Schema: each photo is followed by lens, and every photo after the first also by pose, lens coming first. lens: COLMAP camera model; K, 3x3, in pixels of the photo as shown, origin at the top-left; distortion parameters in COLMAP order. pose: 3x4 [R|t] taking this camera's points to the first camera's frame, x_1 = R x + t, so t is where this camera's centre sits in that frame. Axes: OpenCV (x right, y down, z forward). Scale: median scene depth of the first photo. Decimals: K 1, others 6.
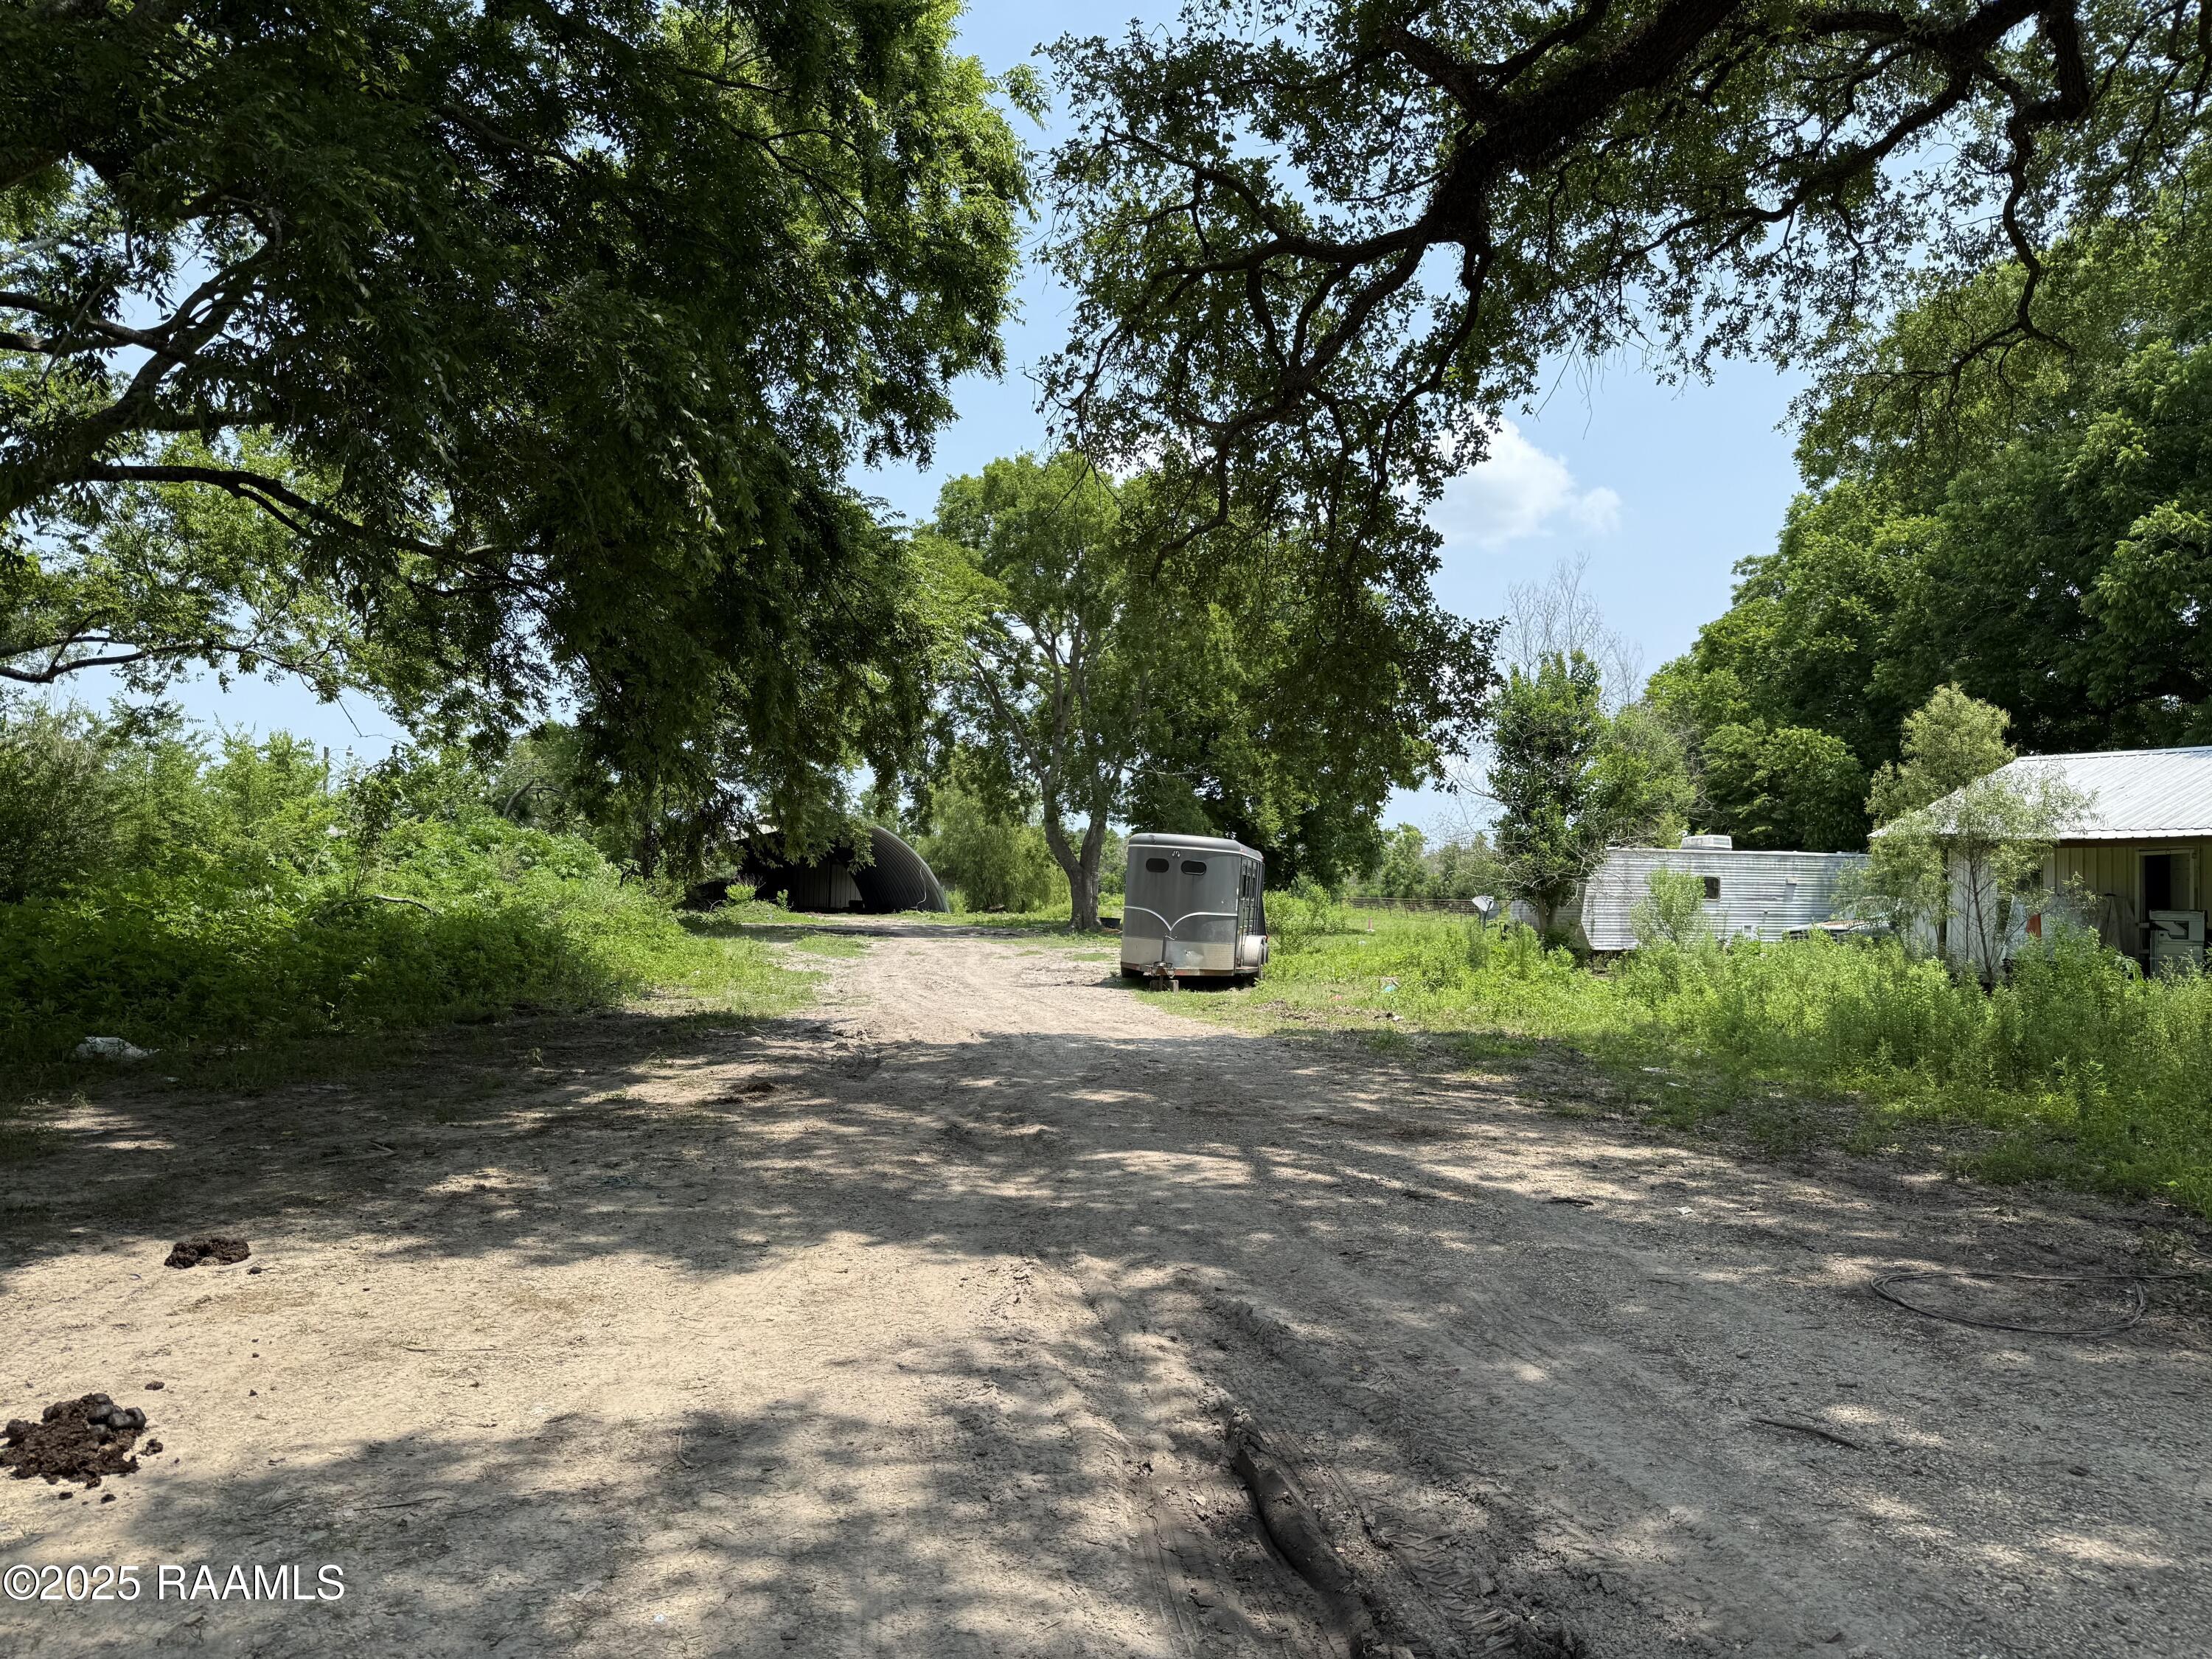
lens RADIAL K [[1509.7, 0, 1106.0], [0, 1509.7, 829.5], [0, 0, 1]] dist [-0.004379, -0.019665]
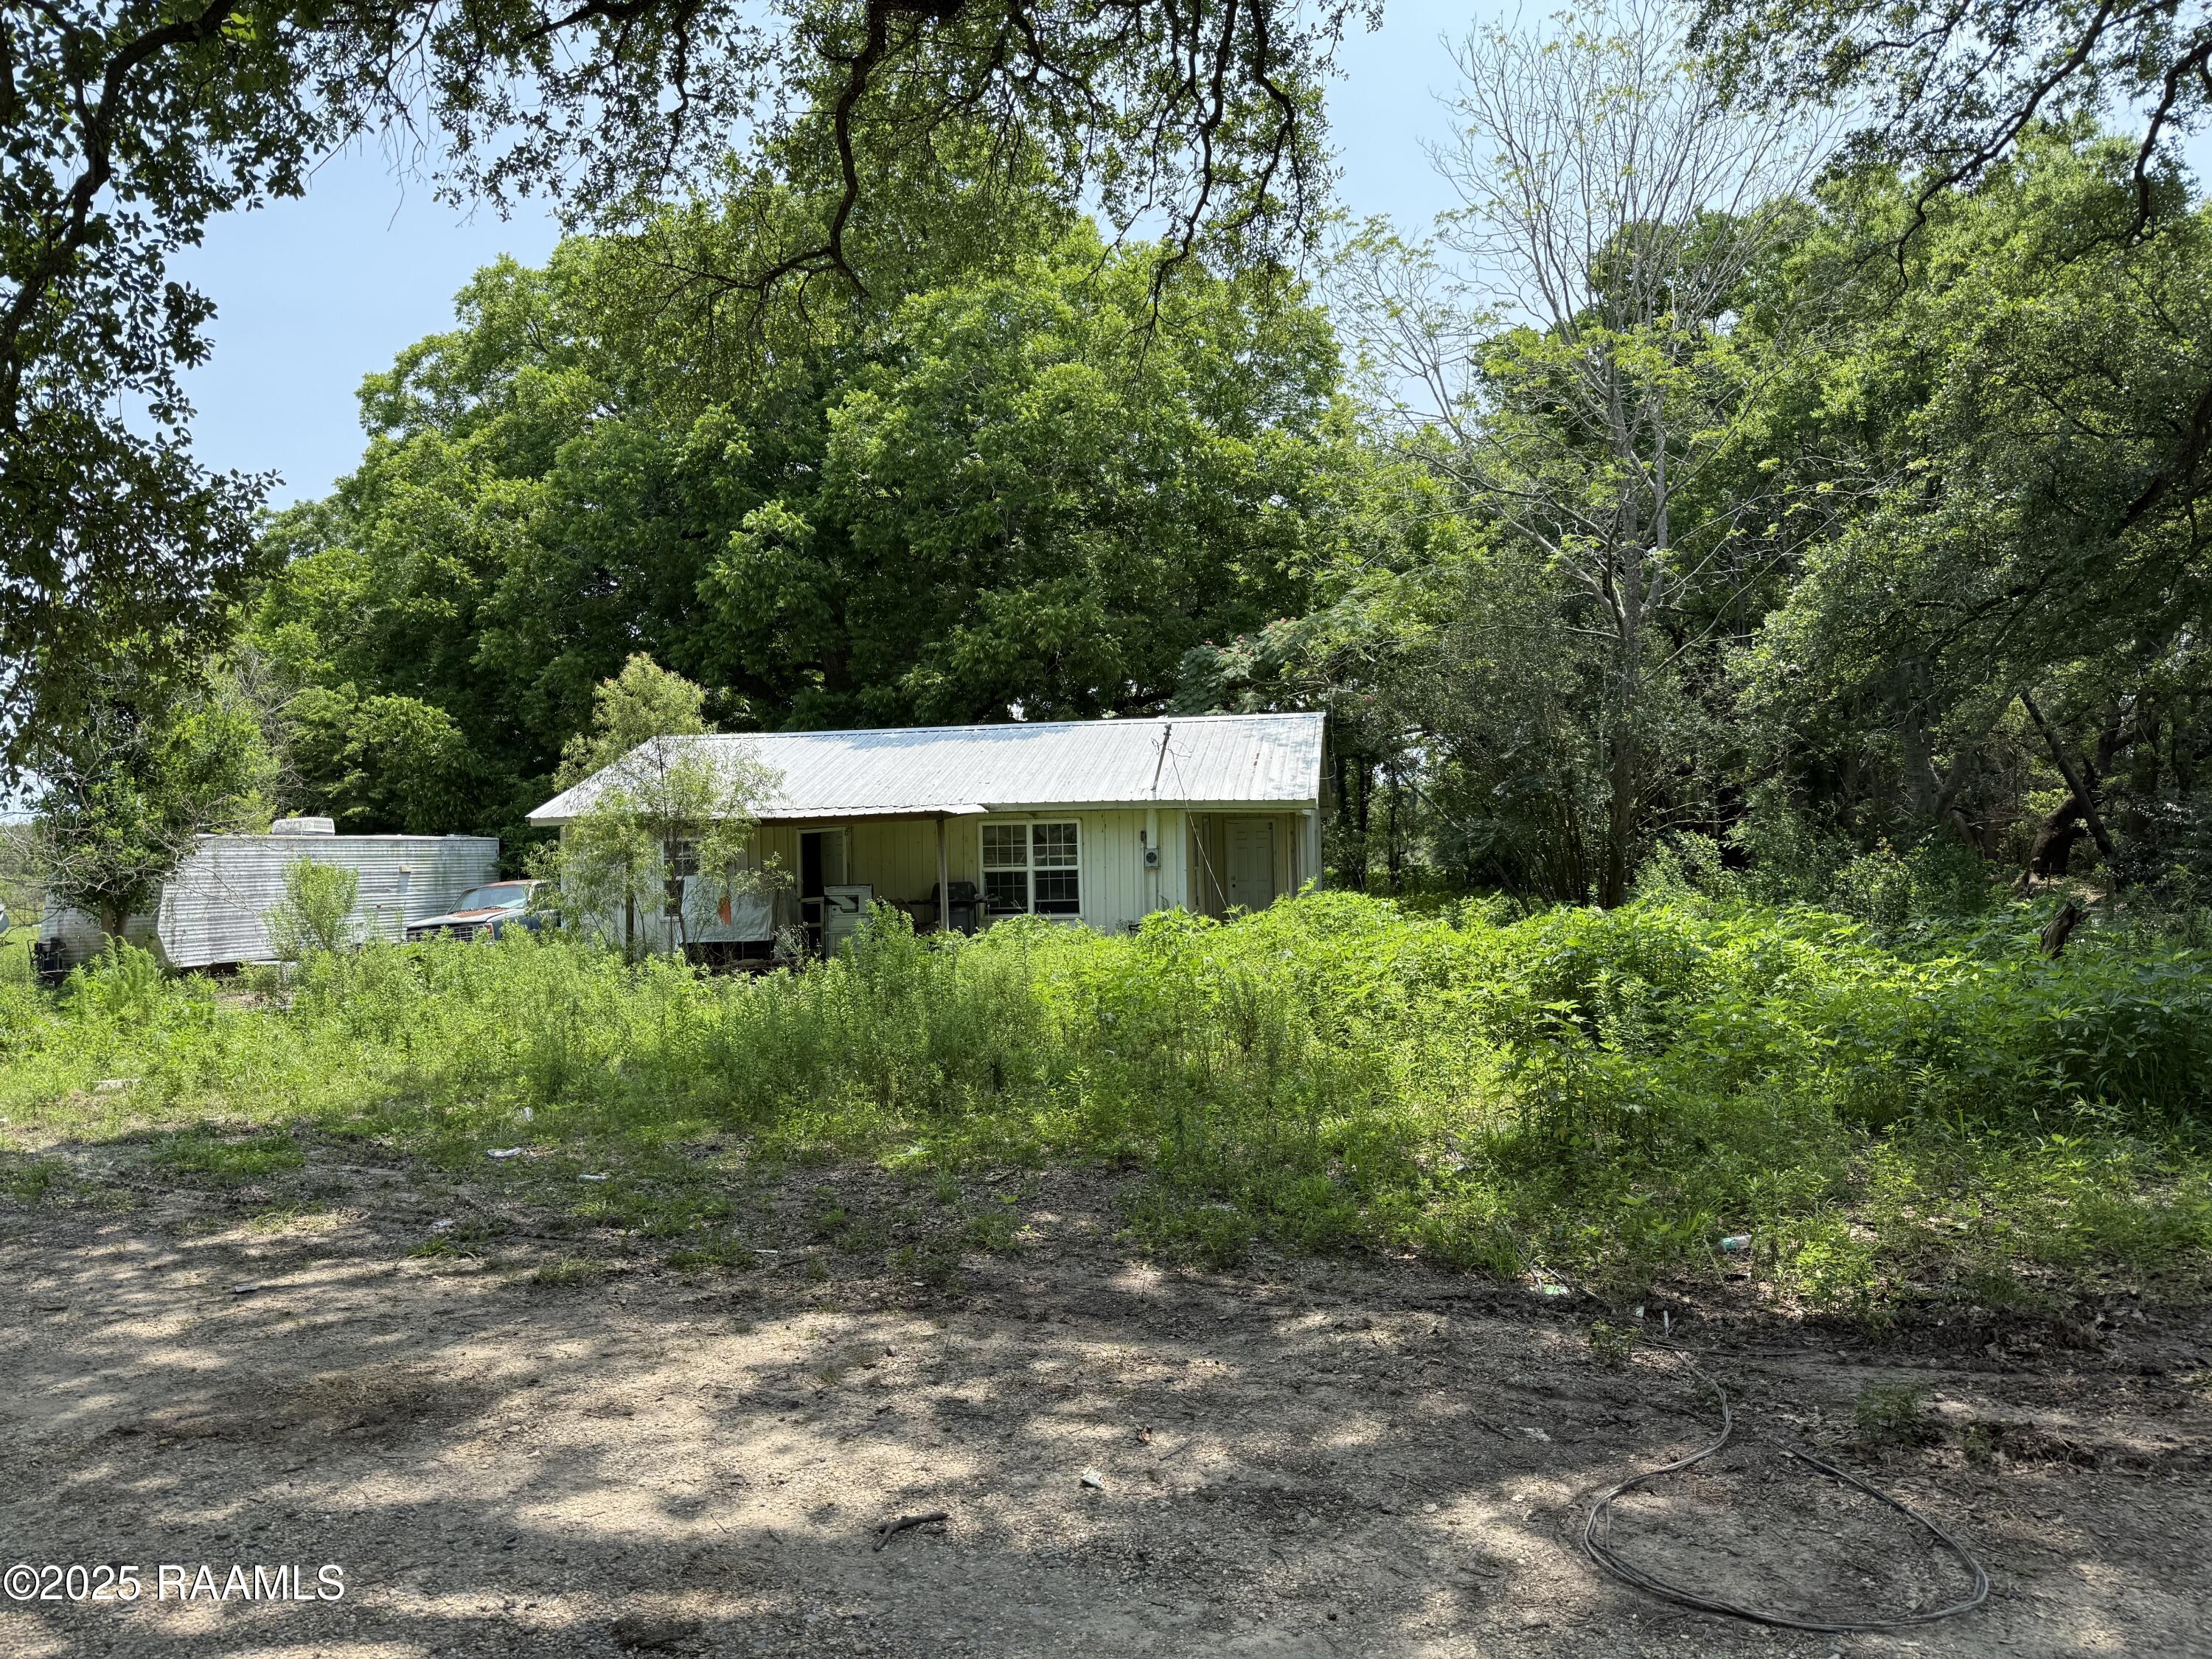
lens RADIAL K [[1493.8, 0, 1106.0], [0, 1493.8, 829.5], [0, 0, 1]] dist [0.023730, -0.066714]
pose [[0.583148, -0.015393, 0.812220, -0.020870], [0.004834, 0.999869, 0.015479, -0.000372], [-0.812351, -0.005100, 0.583146, 0.185350]]
